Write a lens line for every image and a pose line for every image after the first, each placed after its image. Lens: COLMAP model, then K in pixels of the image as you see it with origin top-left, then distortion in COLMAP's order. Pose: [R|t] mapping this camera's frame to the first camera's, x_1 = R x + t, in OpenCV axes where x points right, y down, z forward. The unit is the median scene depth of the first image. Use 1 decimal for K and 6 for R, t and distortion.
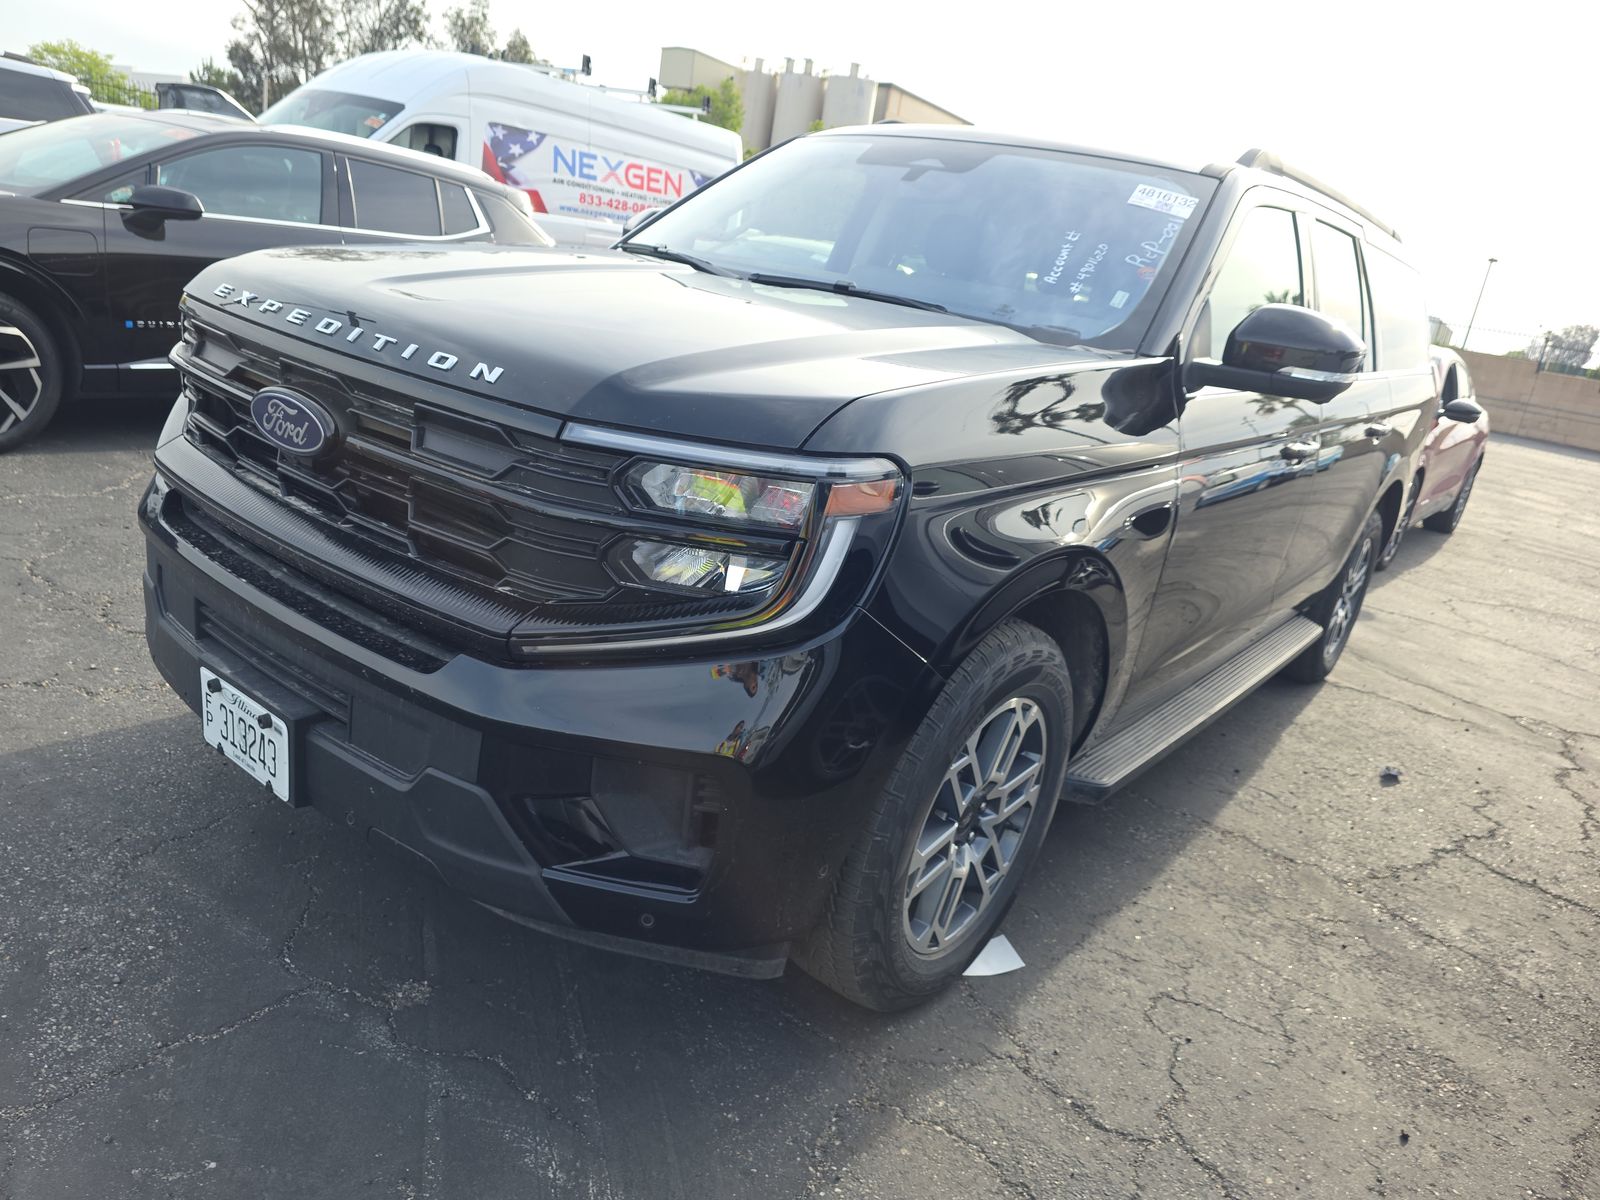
lens RADIAL K [[1084.7, 0, 799.5], [0, 1084.7, 606.9], [0, 0, 1]] dist [0.045107, -0.056480]
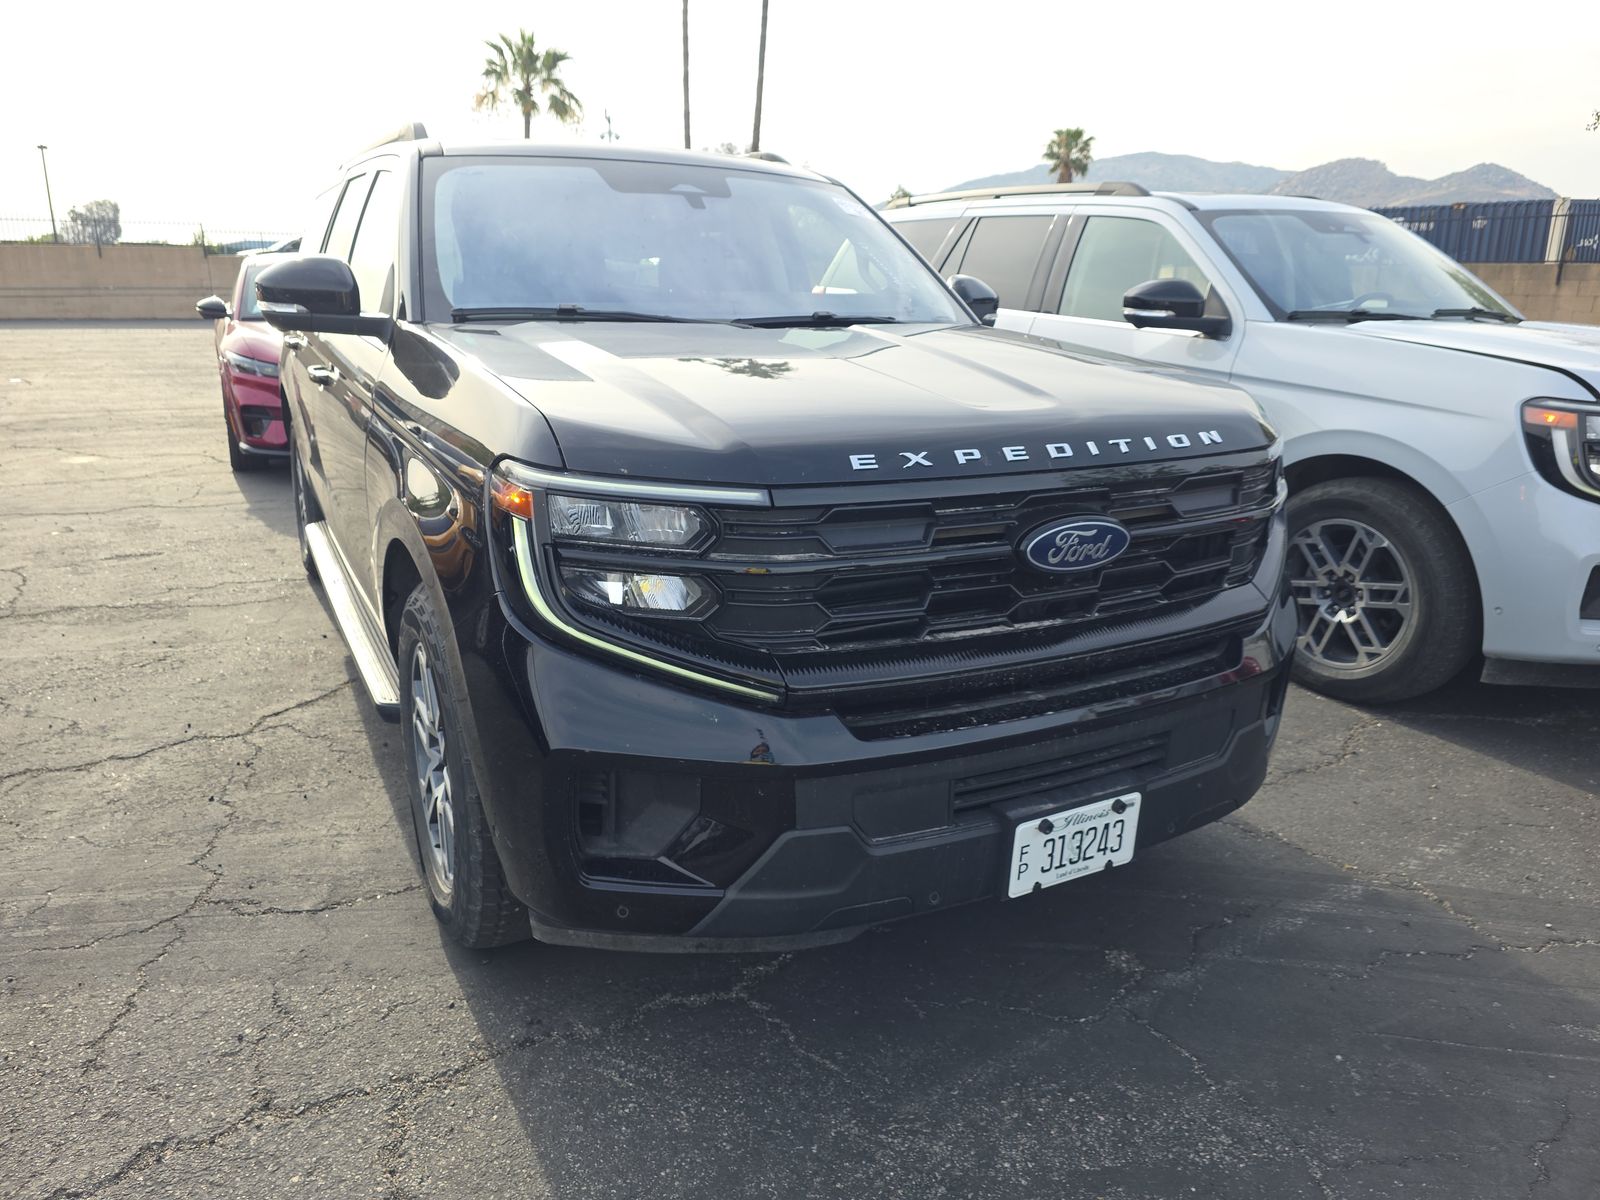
lens RADIAL K [[1080.5, 0, 793.1], [0, 1080.5, 594.4], [0, 0, 1]] dist [0.057496, -0.061098]
pose [[0.396377, -0.397264, 0.827687, -1.494437], [0.322890, 0.904260, 0.279386, -0.519245], [-0.859434, 0.156510, 0.486700, 0.742996]]
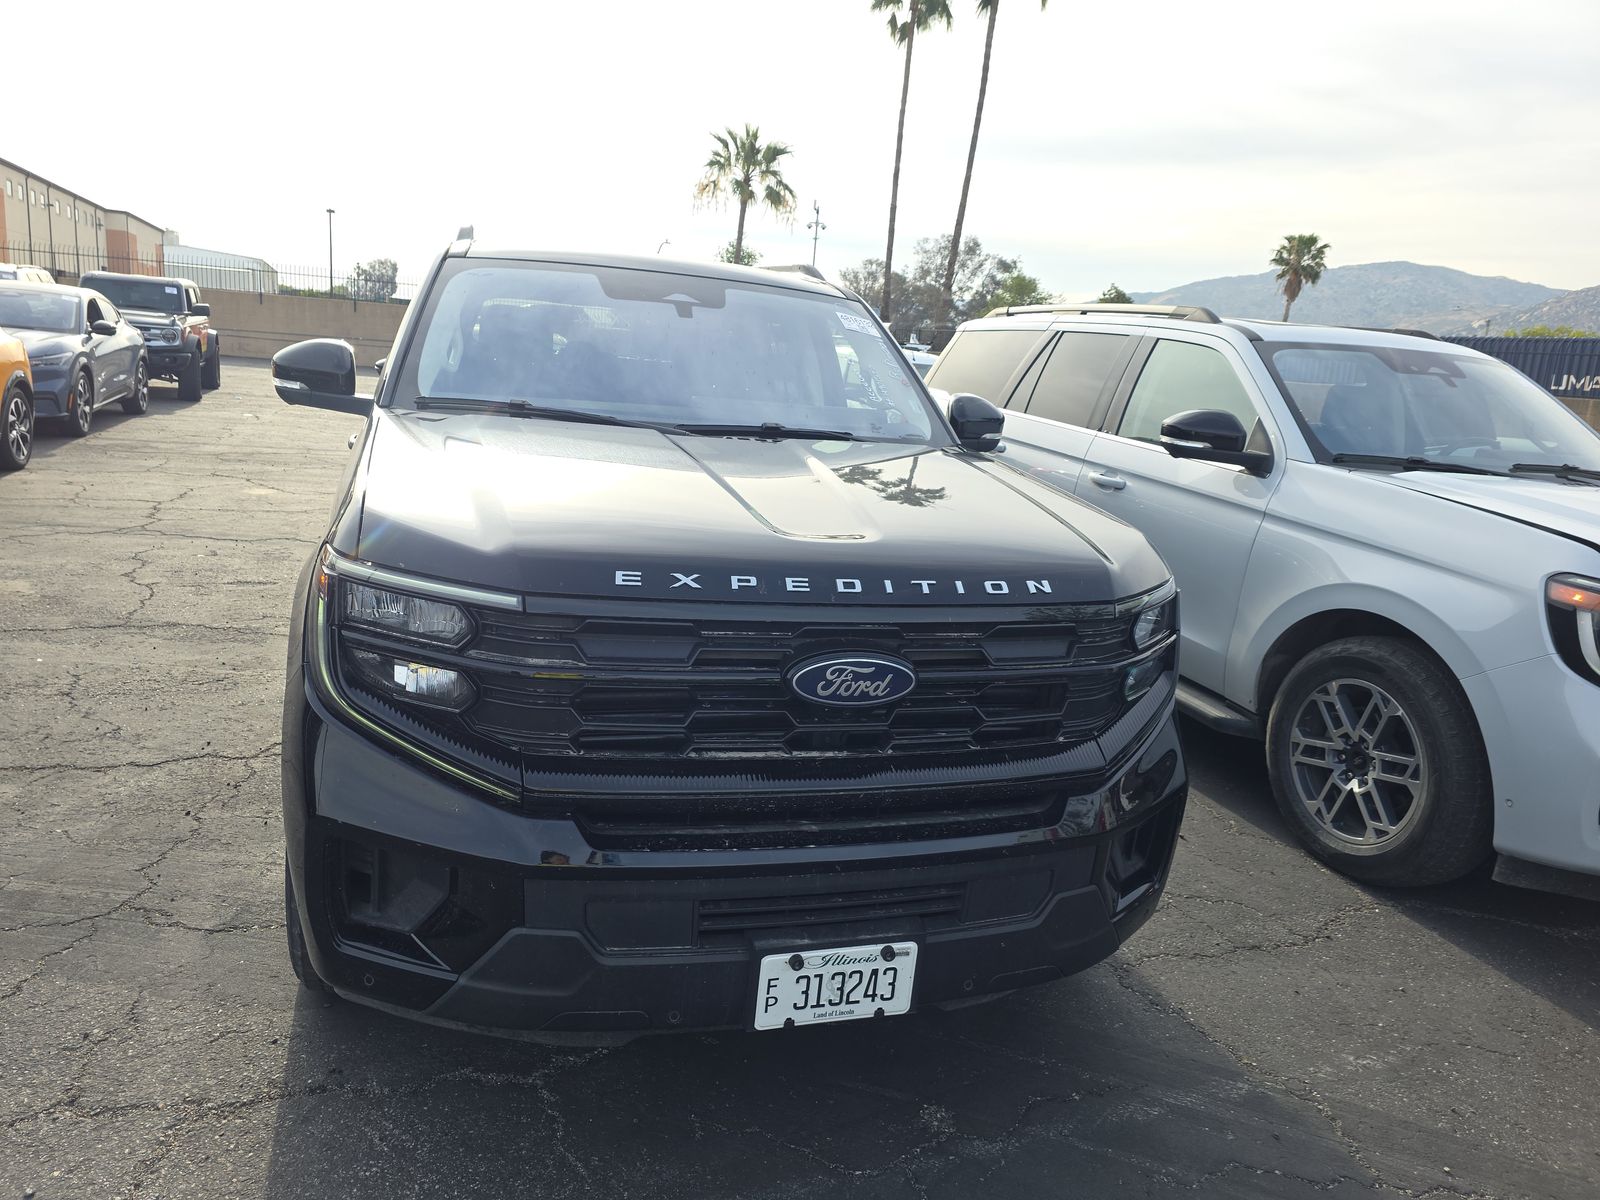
lens RADIAL K [[1080.5, 0, 793.1], [0, 1080.5, 594.4], [0, 0, 1]] dist [0.057496, -0.061098]
pose [[0.576742, -0.287552, 0.764646, -1.302635], [0.258963, 0.952083, 0.162715, -0.443821], [-0.774795, 0.104170, 0.623571, 0.384666]]
